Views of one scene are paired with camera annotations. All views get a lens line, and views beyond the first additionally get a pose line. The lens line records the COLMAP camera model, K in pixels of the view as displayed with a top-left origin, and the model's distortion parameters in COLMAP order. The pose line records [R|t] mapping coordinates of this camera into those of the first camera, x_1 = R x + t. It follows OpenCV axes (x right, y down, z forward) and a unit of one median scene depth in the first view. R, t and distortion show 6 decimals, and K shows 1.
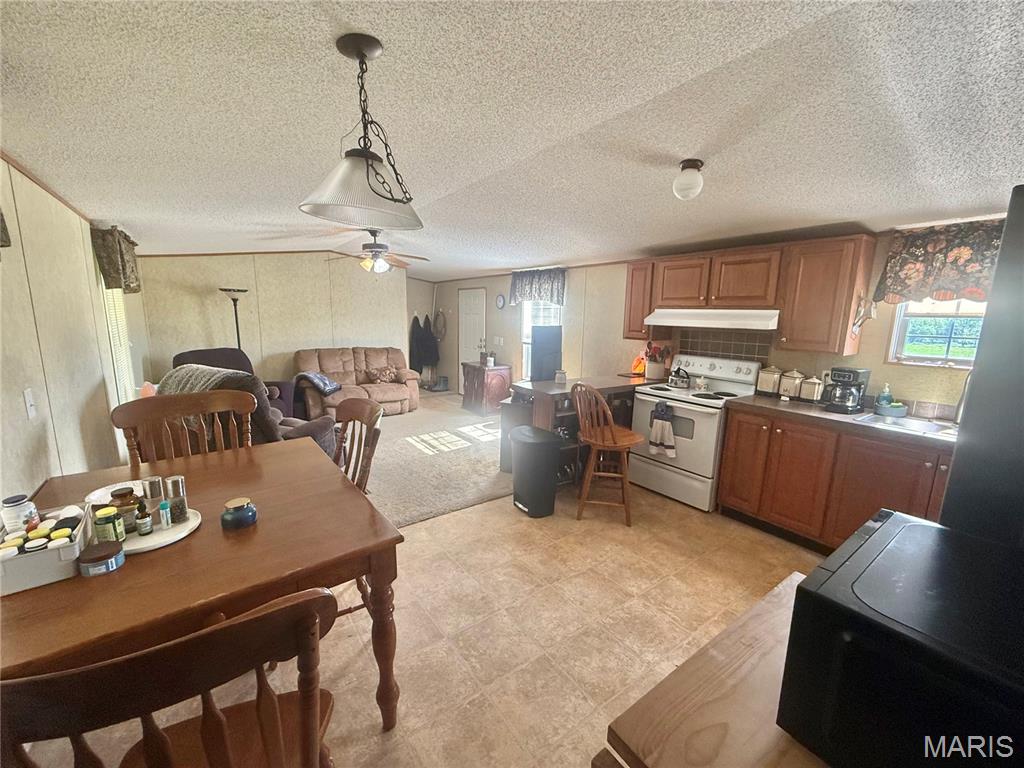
lens RADIAL K [[407.2, 0, 508.0], [0, 407.2, 385.3], [0, 0, 1]] dist [-0.001999, 0.000117]
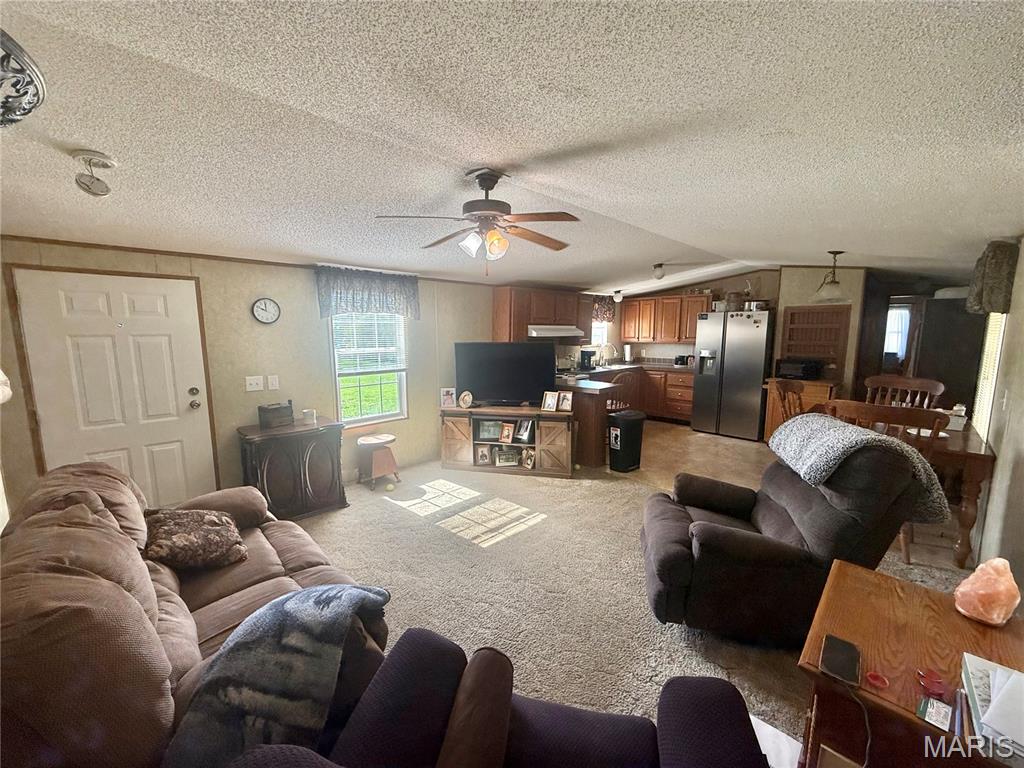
lens RADIAL K [[407.2, 0, 507.1], [0, 407.2, 385.1], [0, 0, 1]] dist [-0.001999, 0.000117]
pose [[-0.148878, -0.153699, 0.976838, -1.078650], [0.170906, 0.968981, 0.178511, -0.265075], [-0.973975, 0.193524, -0.117992, 1.349407]]
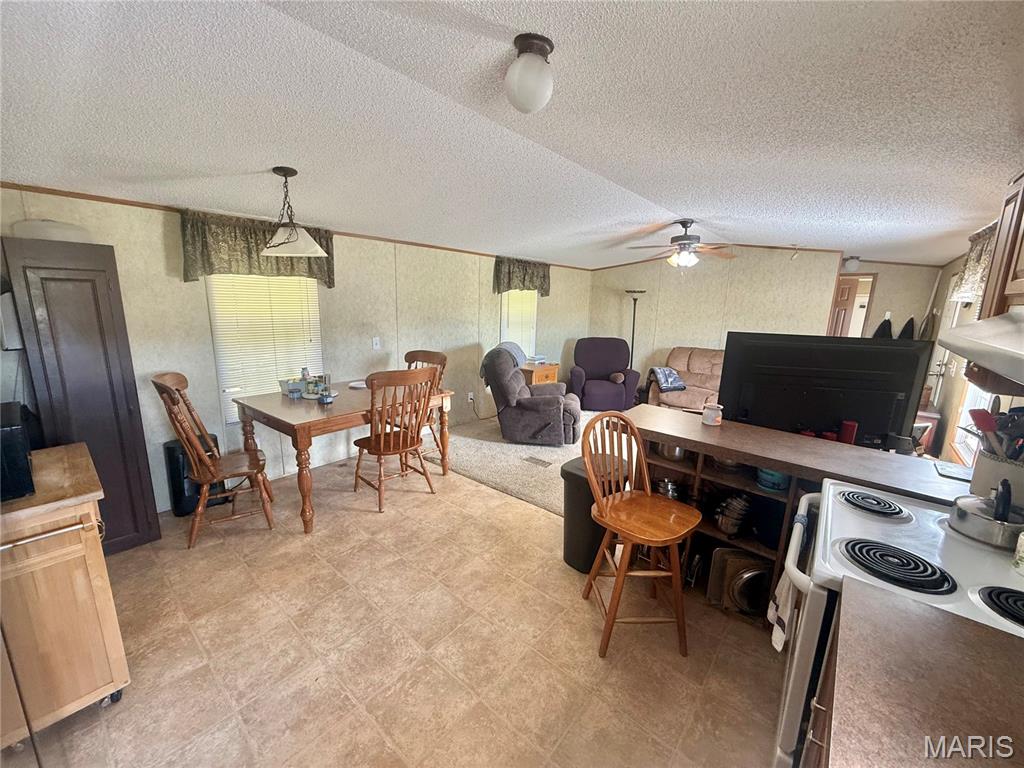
lens RADIAL K [[407.2, 0, 511.7], [0, 407.2, 385.6], [0, 0, 1]] dist [-0.001999, 0.000117]
pose [[0.242744, 0.184444, -0.952395, 0.642040], [-0.186158, 0.972369, 0.140864, -0.093841], [0.952061, 0.143102, 0.270372, 0.533091]]
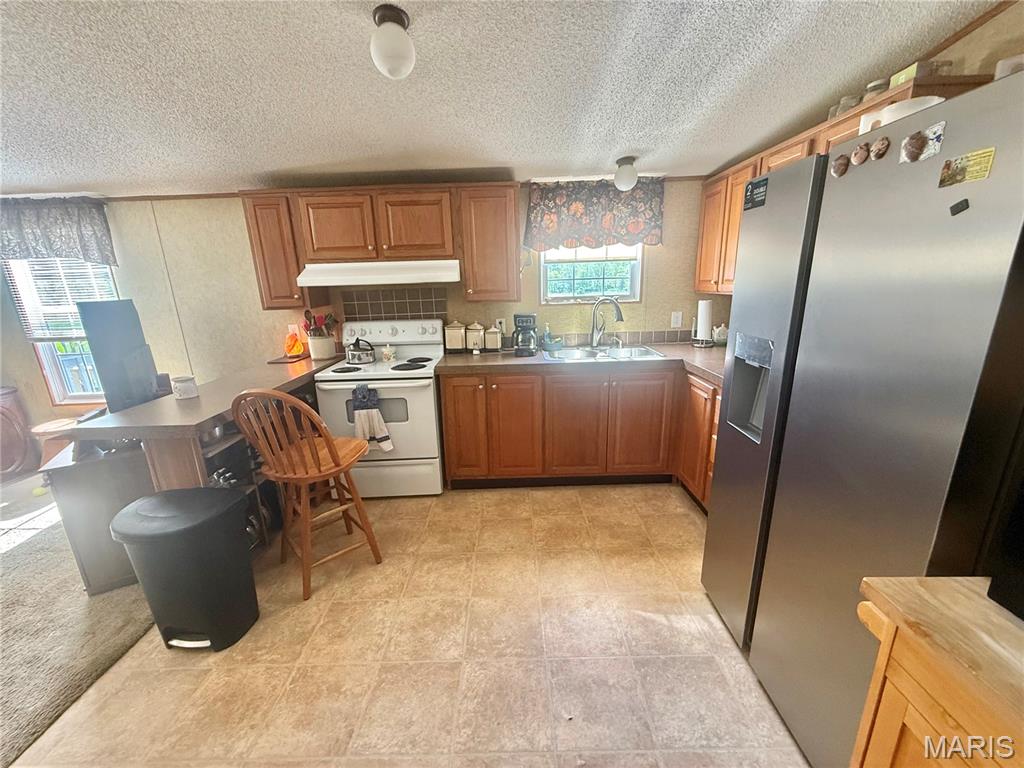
lens RADIAL K [[407.2, 0, 509.5], [0, 407.2, 385.6], [0, 0, 1]] dist [-0.001999, 0.000117]
pose [[0.582544, -0.245696, 0.774775, -0.045876], [0.182836, 0.968400, 0.169625, -0.036114], [-0.791968, 0.042843, 0.609057, 0.294268]]
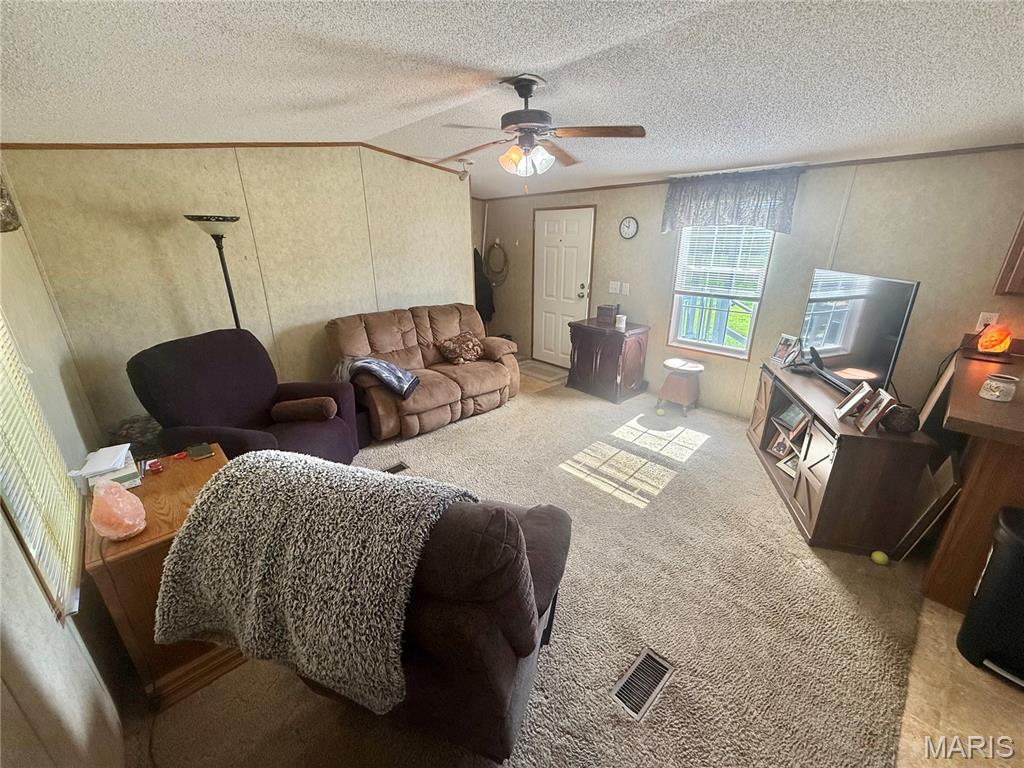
lens RADIAL K [[407.2, 0, 507.7], [0, 407.2, 384.5], [0, 0, 1]] dist [-0.001999, 0.000117]
pose [[0.993195, -0.061923, 0.098635, -0.519400], [0.043960, 0.983611, 0.174862, -0.138648], [-0.107846, -0.169336, 0.979640, 0.579074]]
